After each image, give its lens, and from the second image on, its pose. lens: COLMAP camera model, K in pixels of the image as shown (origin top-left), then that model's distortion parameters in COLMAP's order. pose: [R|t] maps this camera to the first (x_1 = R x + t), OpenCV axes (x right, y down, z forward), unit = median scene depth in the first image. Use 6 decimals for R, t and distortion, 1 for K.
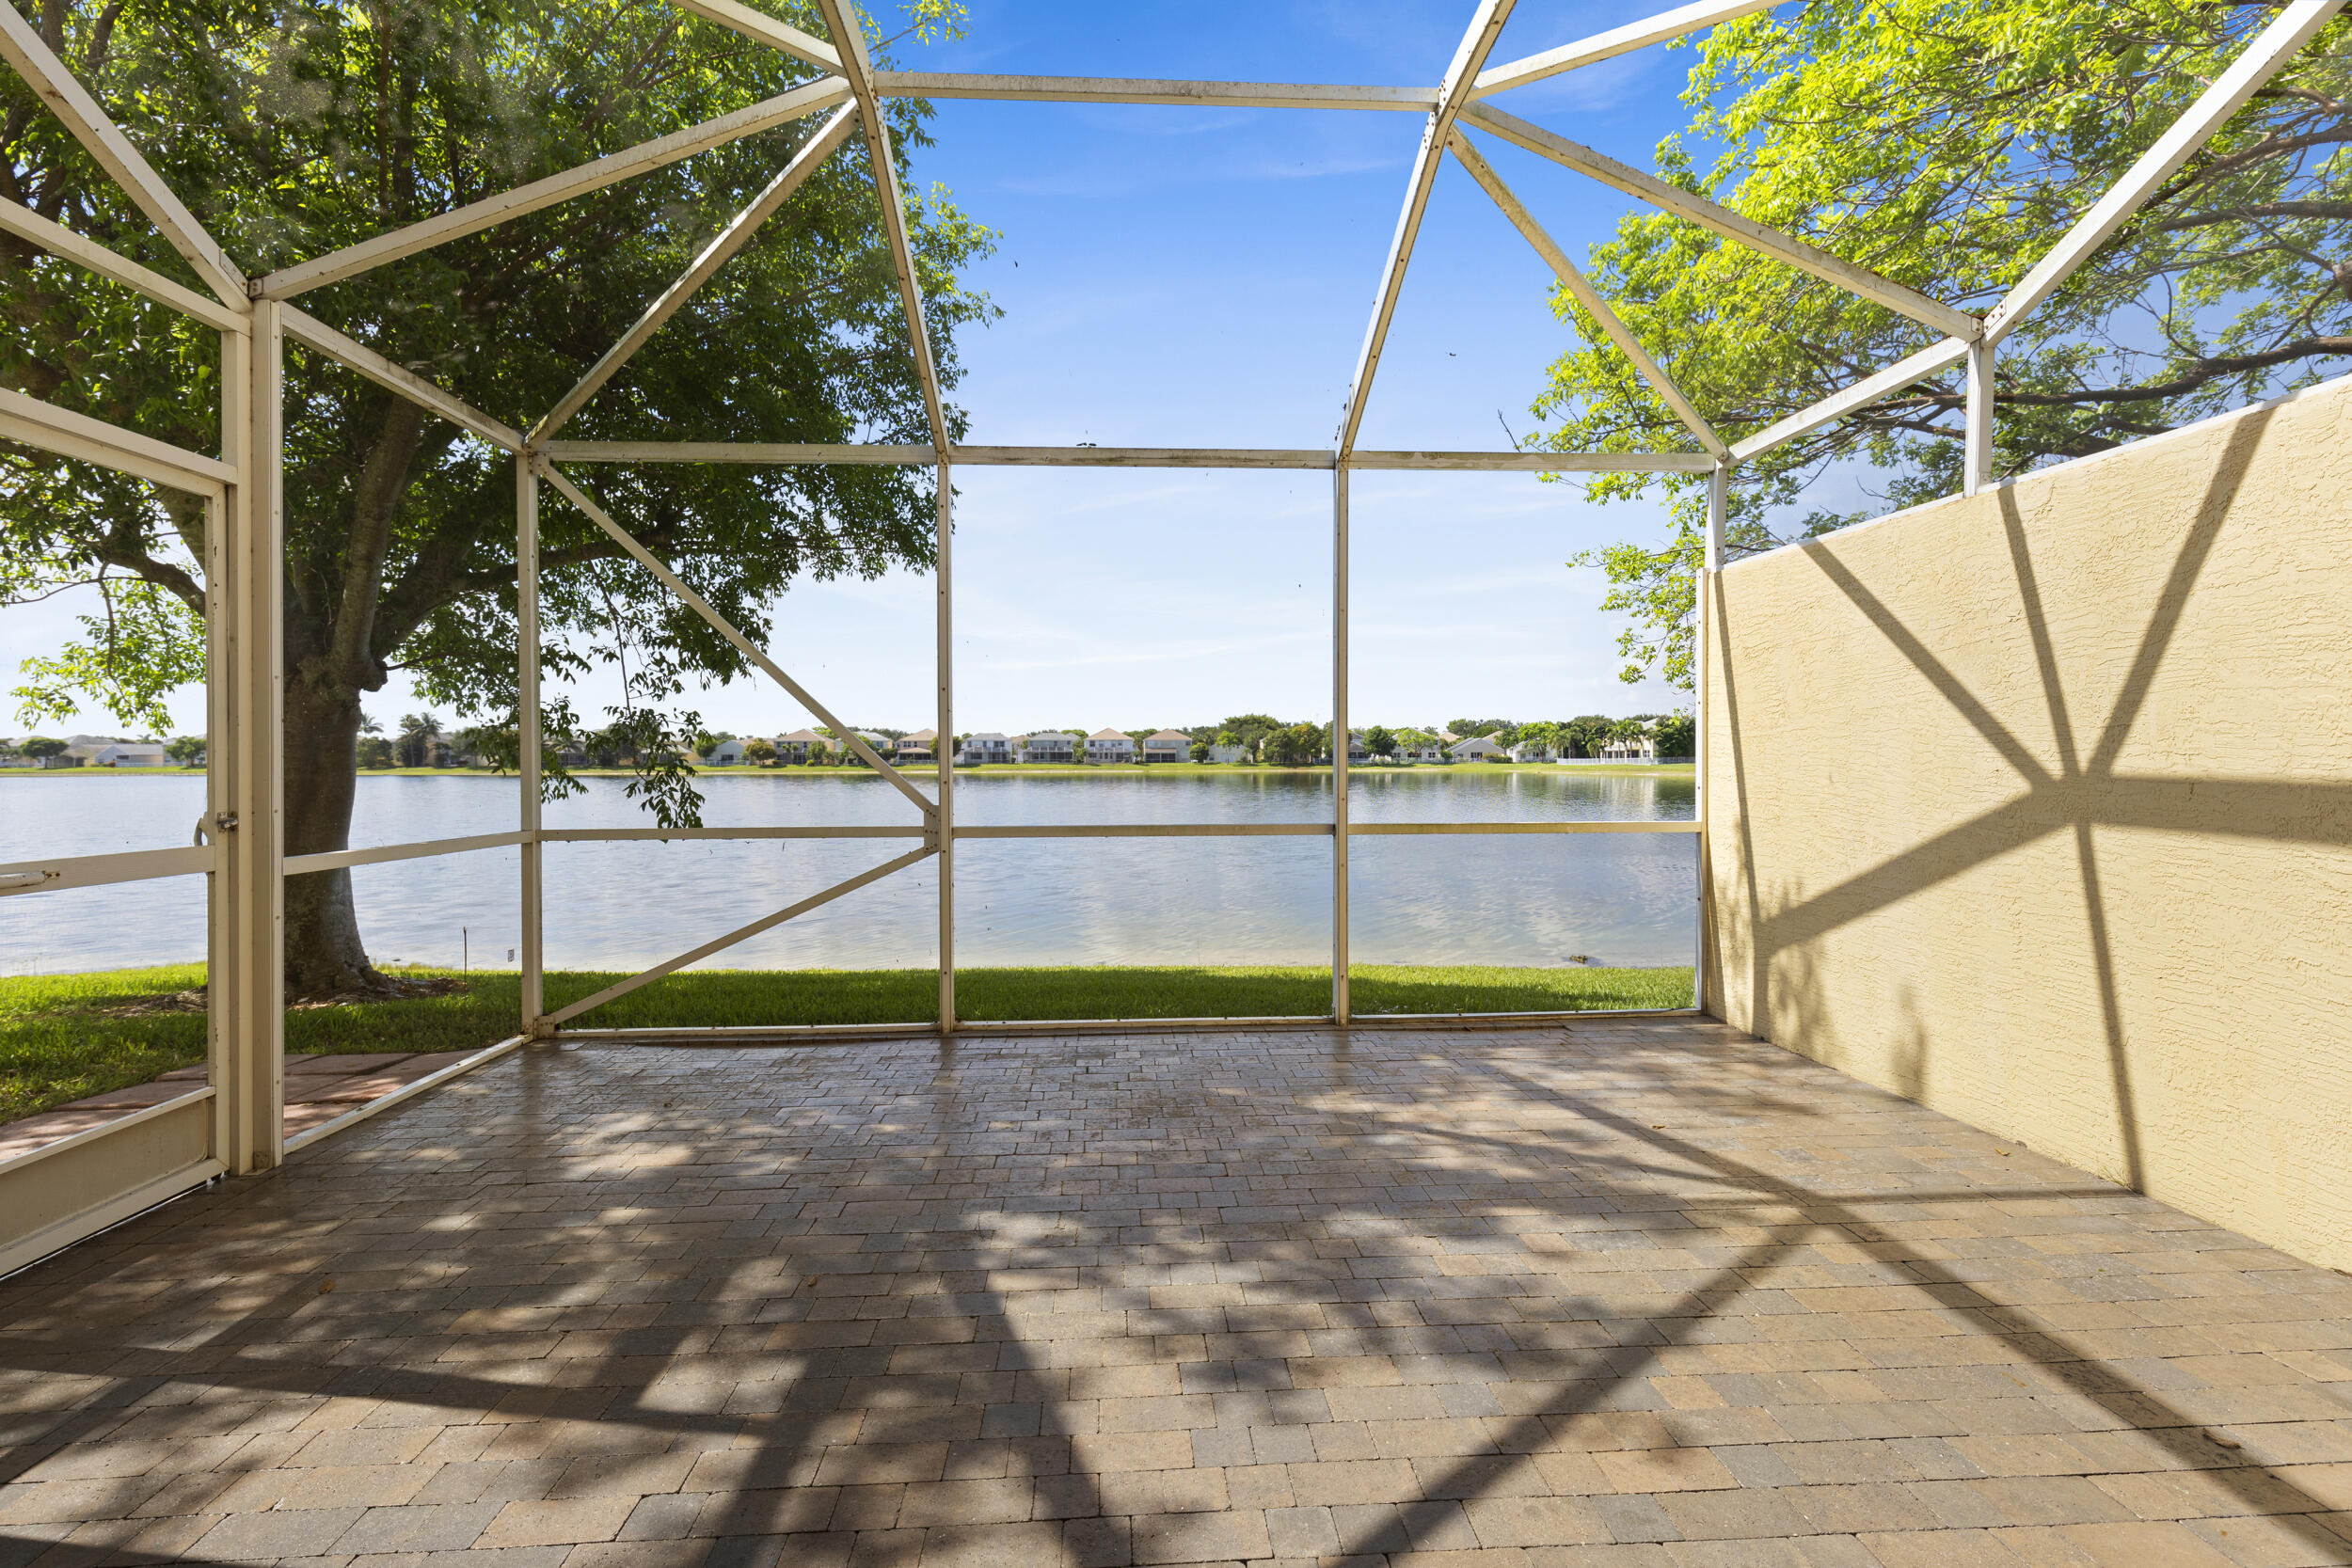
lens RADIAL K [[1061.0, 0, 1164.7], [0, 1061.0, 765.3], [0, 0, 1]] dist [0.000905, 0.000562]
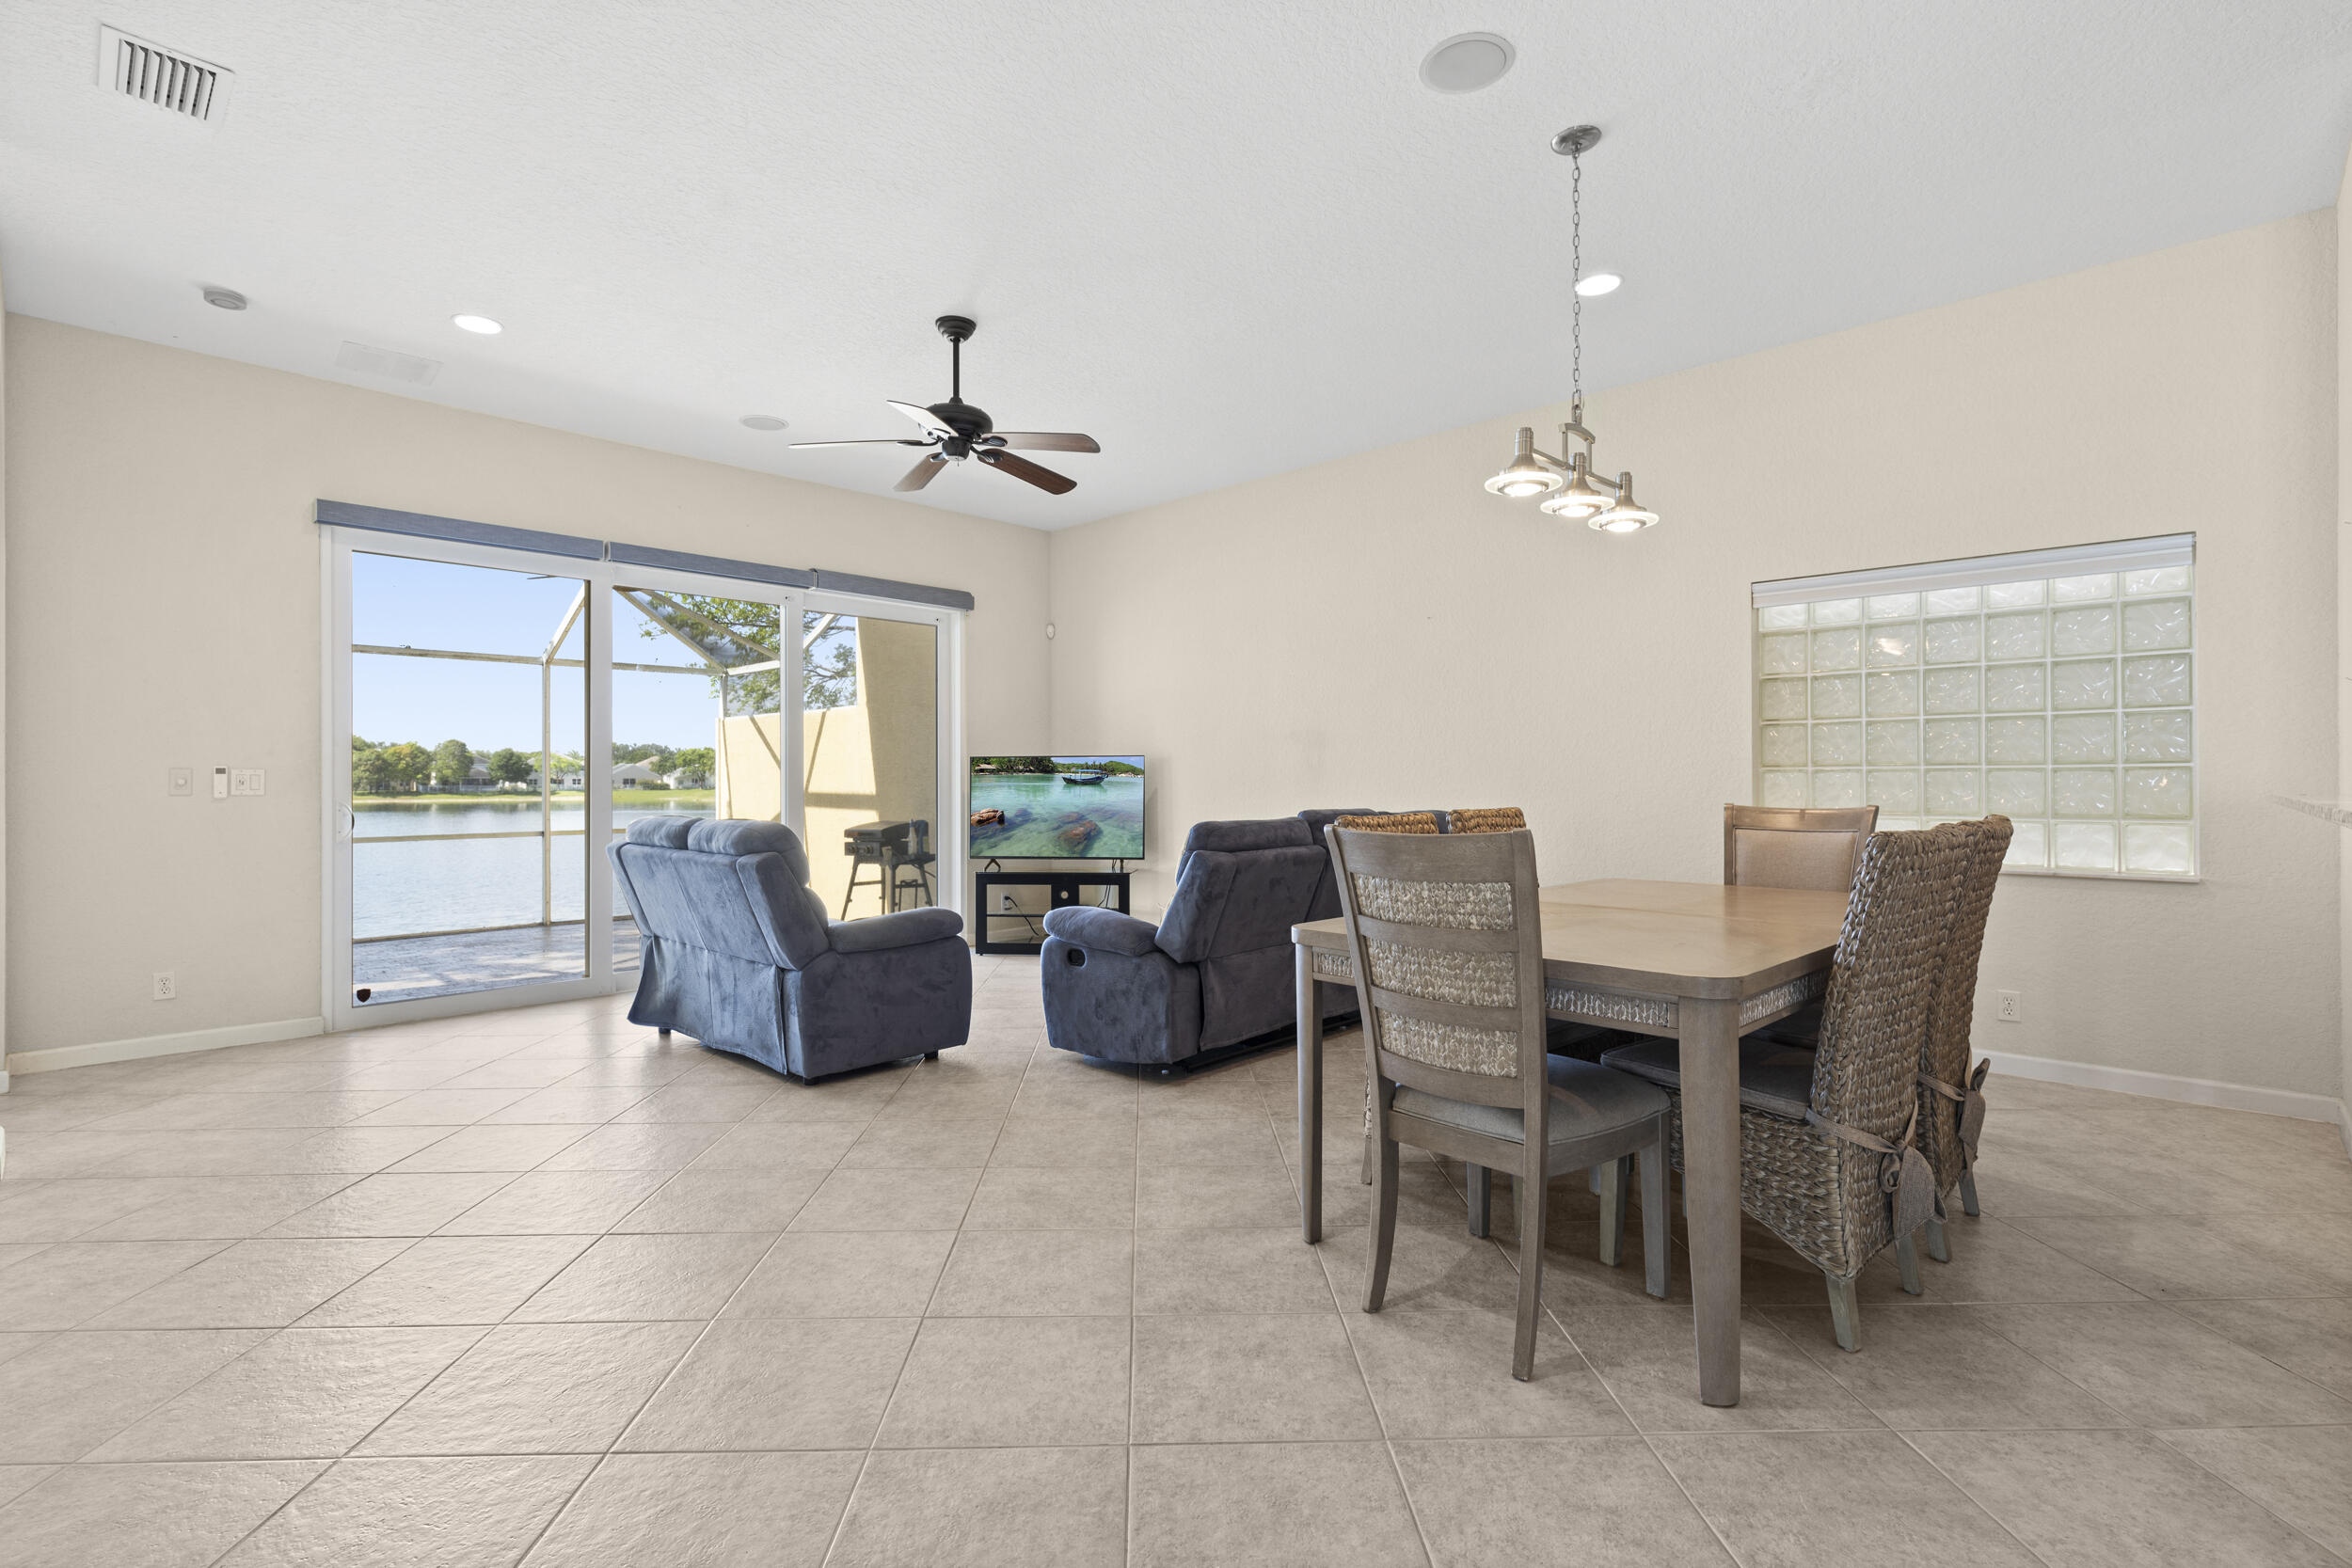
lens RADIAL K [[1061.0, 0, 1180.3], [0, 1061.0, 785.7], [0, 0, 1]] dist [0.000905, 0.000562]
pose [[0.722048, -0.001848, 0.691841, -0.535092], [0.005686, 0.999979, -0.003264, -0.029674], [-0.691820, 0.006290, 0.722043, -1.956209]]
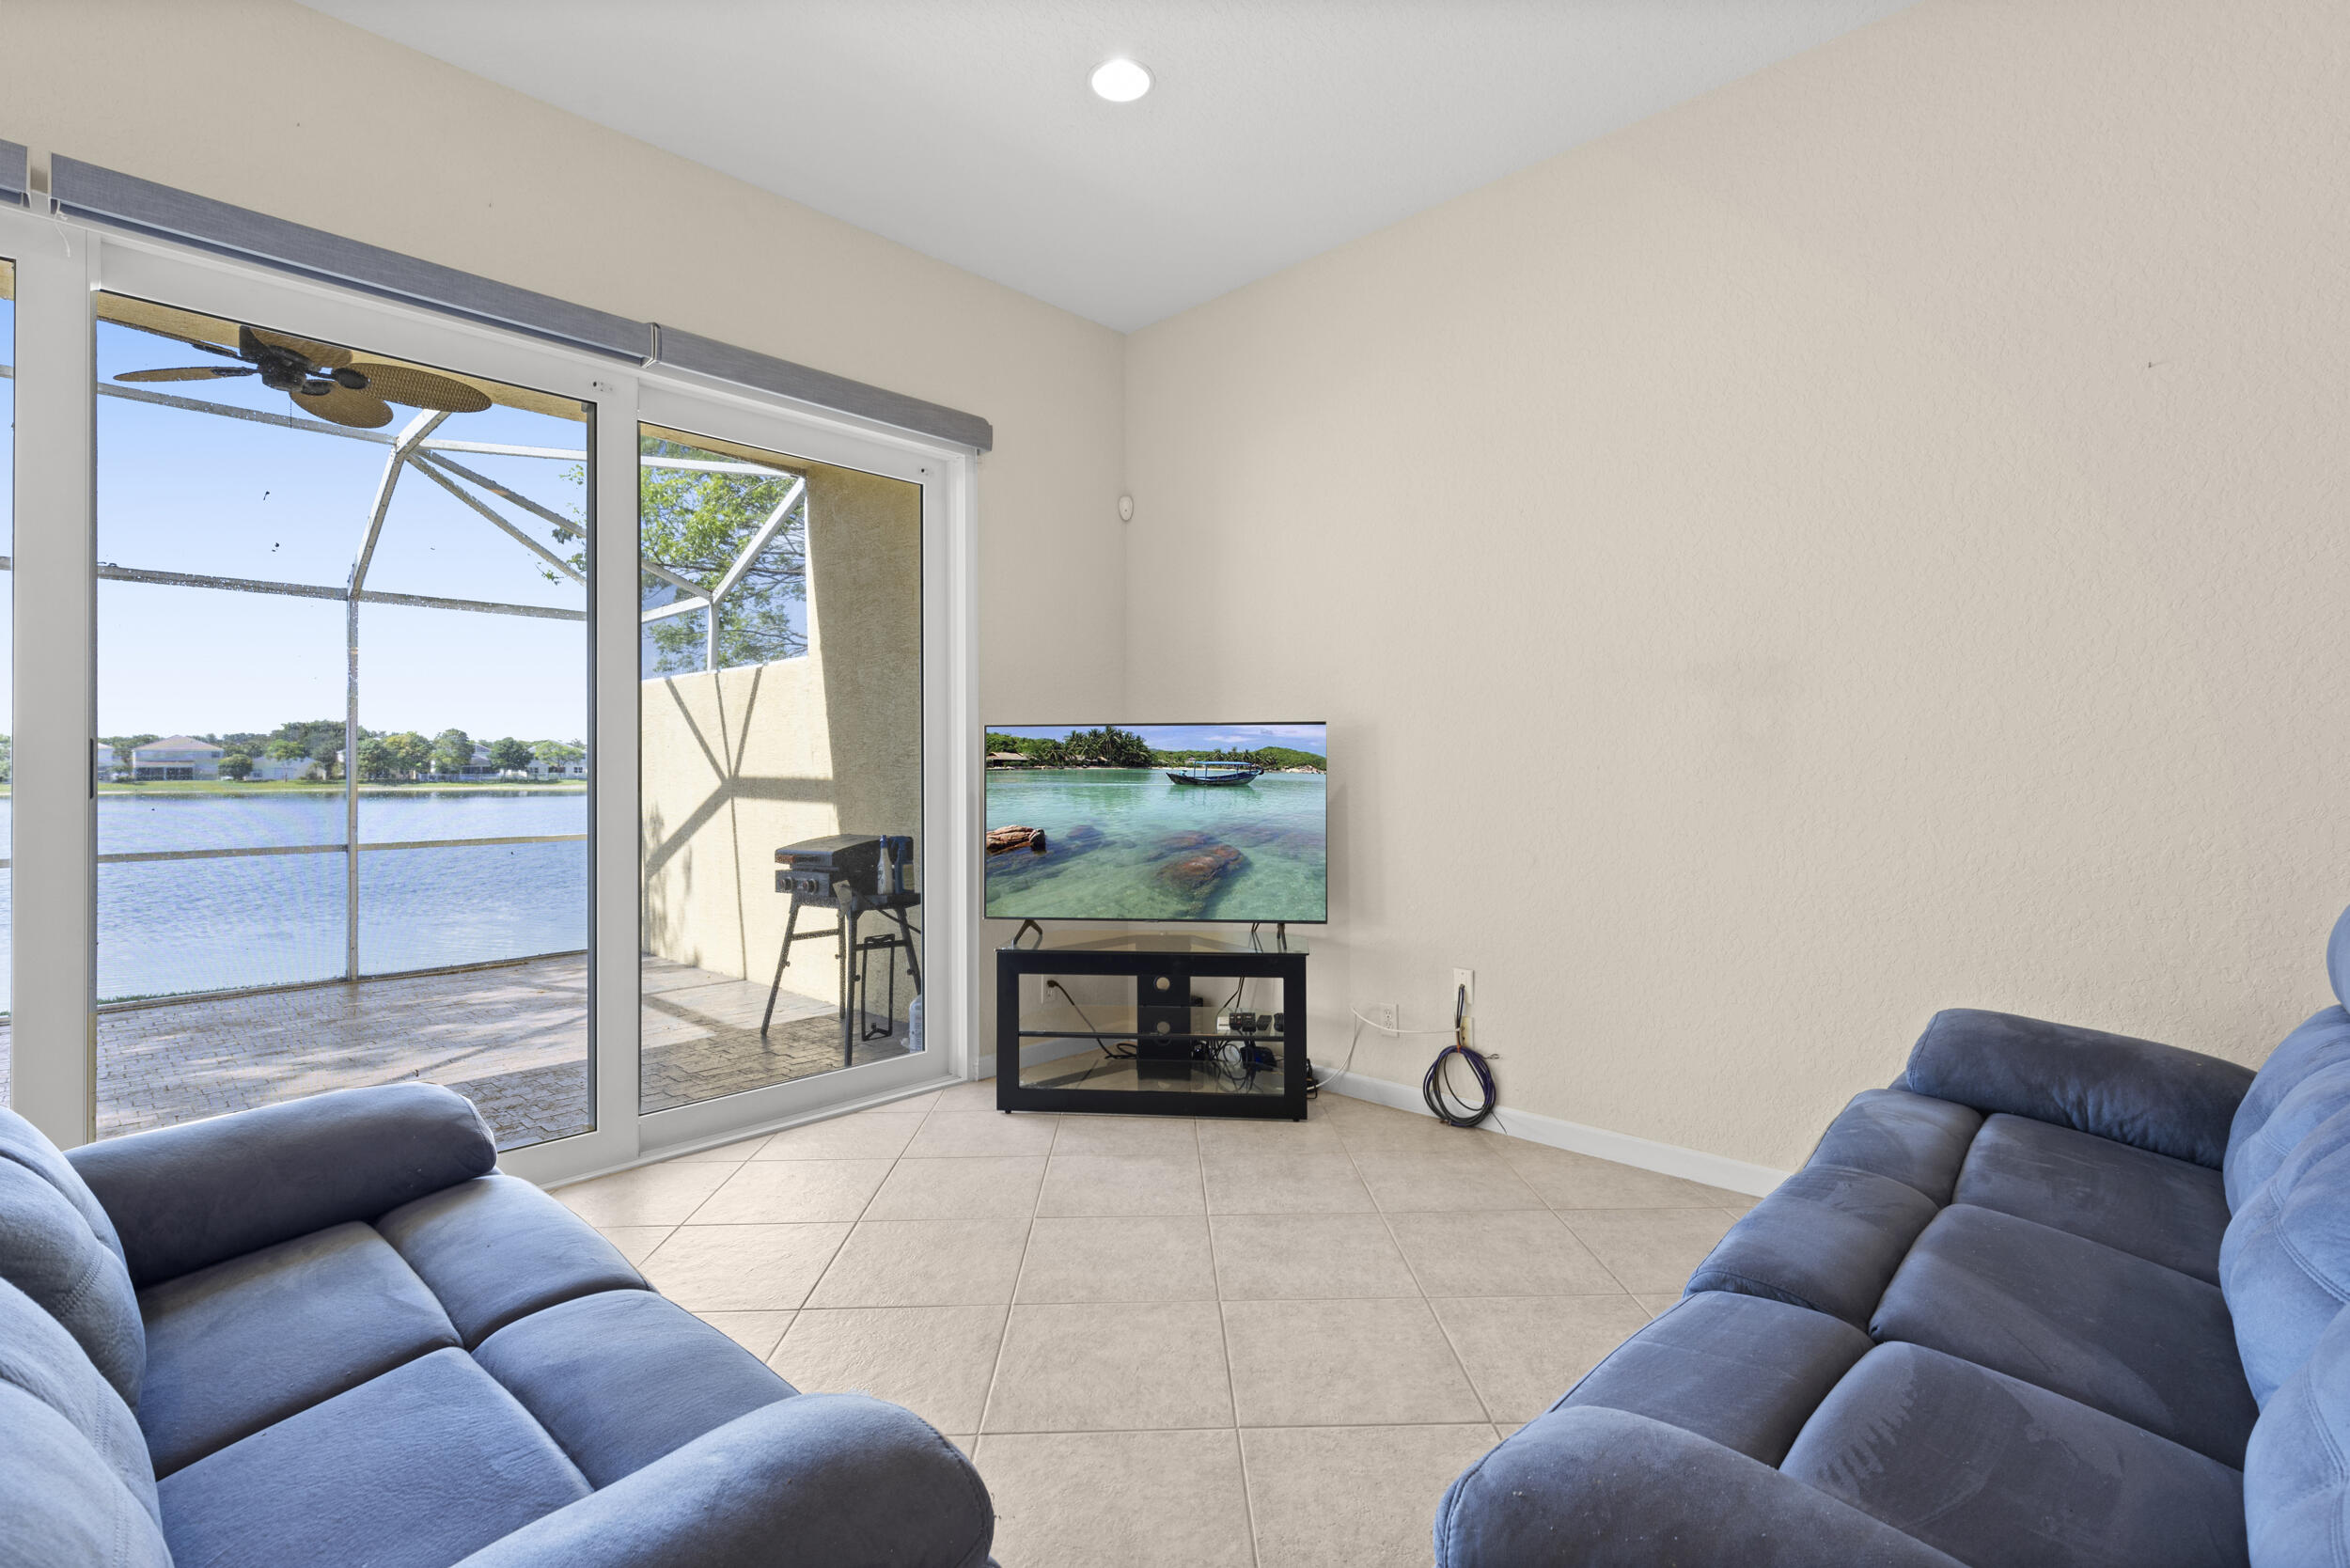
lens RADIAL K [[1060.2, 0, 1175.9], [0, 1060.2, 767.3], [0, 0, 1]] dist [0.000905, 0.000562]
pose [[0.726884, 0.002357, 0.686756, -0.016981], [0.005795, 0.999937, -0.009566, -0.039461], [-0.686736, 0.010933, 0.726825, -1.124605]]
